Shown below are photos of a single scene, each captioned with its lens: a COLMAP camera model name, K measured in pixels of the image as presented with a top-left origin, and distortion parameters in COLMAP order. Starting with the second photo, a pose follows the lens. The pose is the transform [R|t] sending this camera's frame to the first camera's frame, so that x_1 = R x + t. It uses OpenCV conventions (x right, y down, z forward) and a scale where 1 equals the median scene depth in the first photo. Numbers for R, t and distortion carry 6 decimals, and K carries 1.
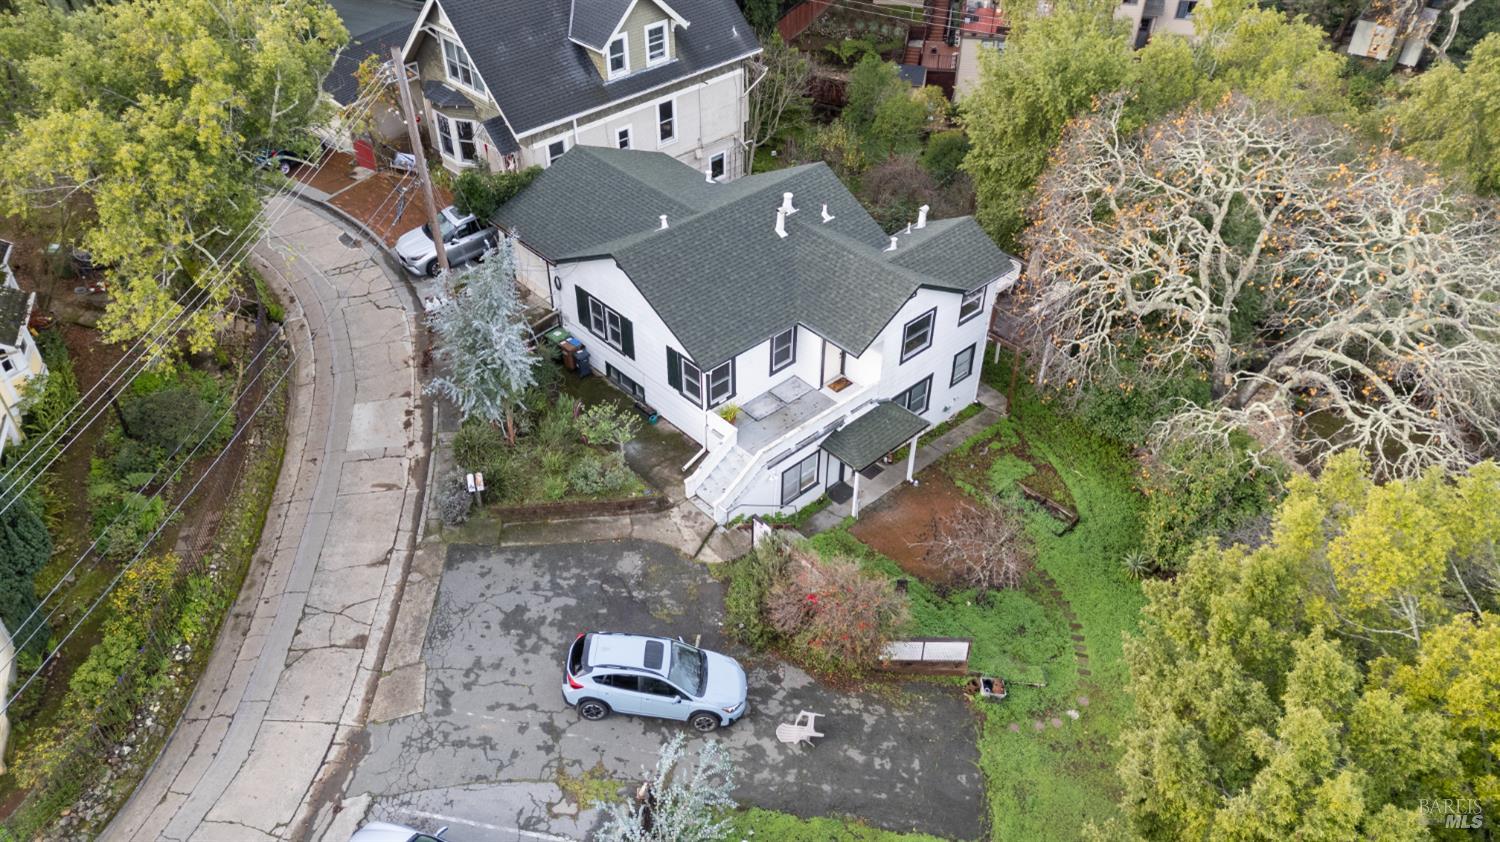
lens RADIAL K [[1071.2, 0, 750.9], [0, 1071.2, 422.2], [0, 0, 1]] dist [0.026439, -0.000986]
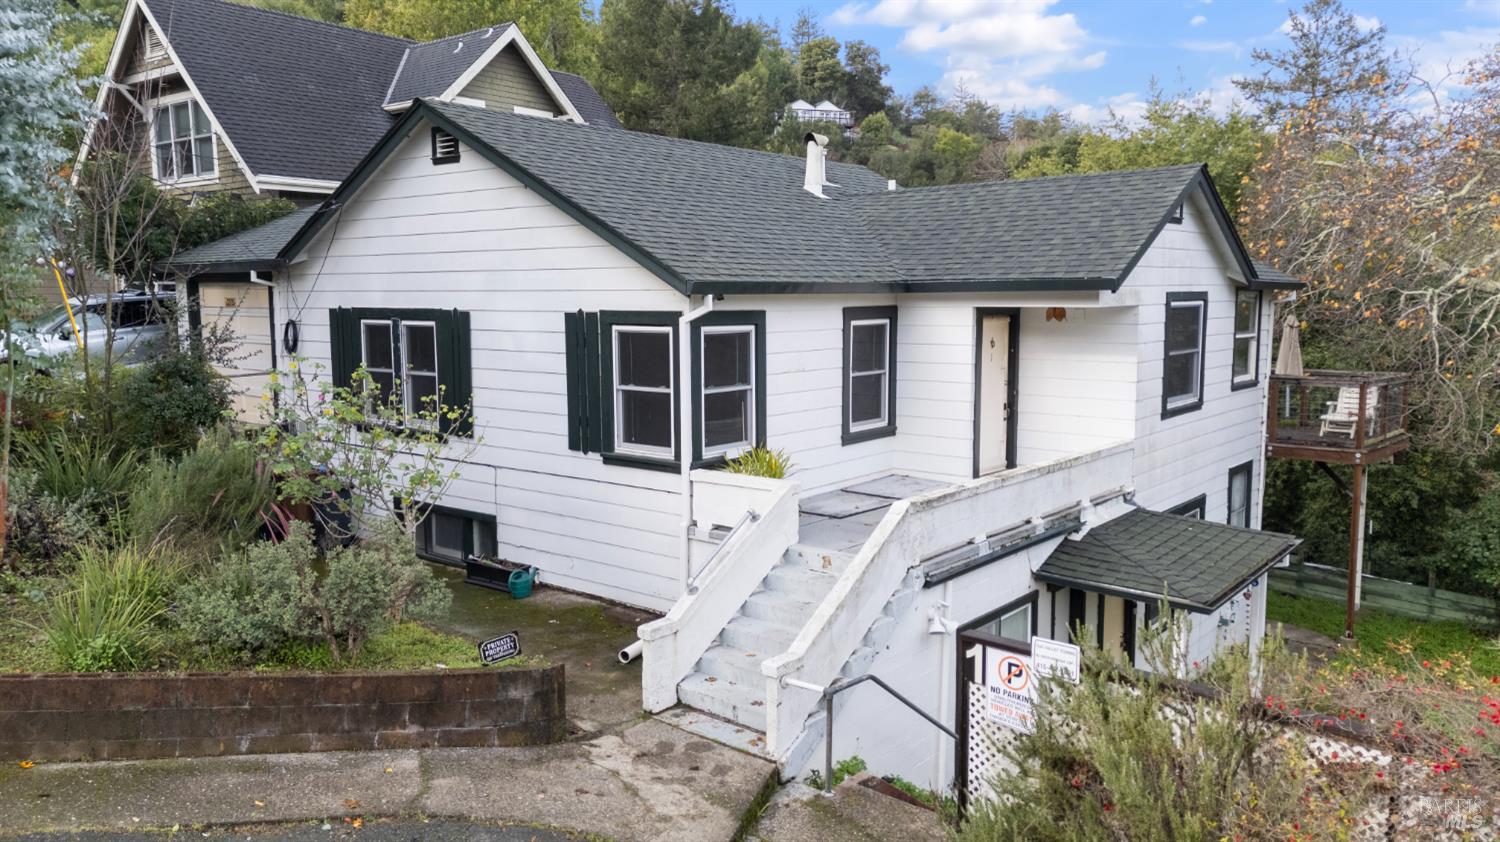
lens RADIAL K [[1071.2, 0, 746.8], [0, 1071.2, 419.8], [0, 0, 1]] dist [0.026439, -0.000986]
pose [[0.990200, -0.019502, 0.138291, -0.068980], [0.093387, 0.828728, -0.551805, 0.156916], [-0.103844, 0.559312, 0.822427, 0.717095]]
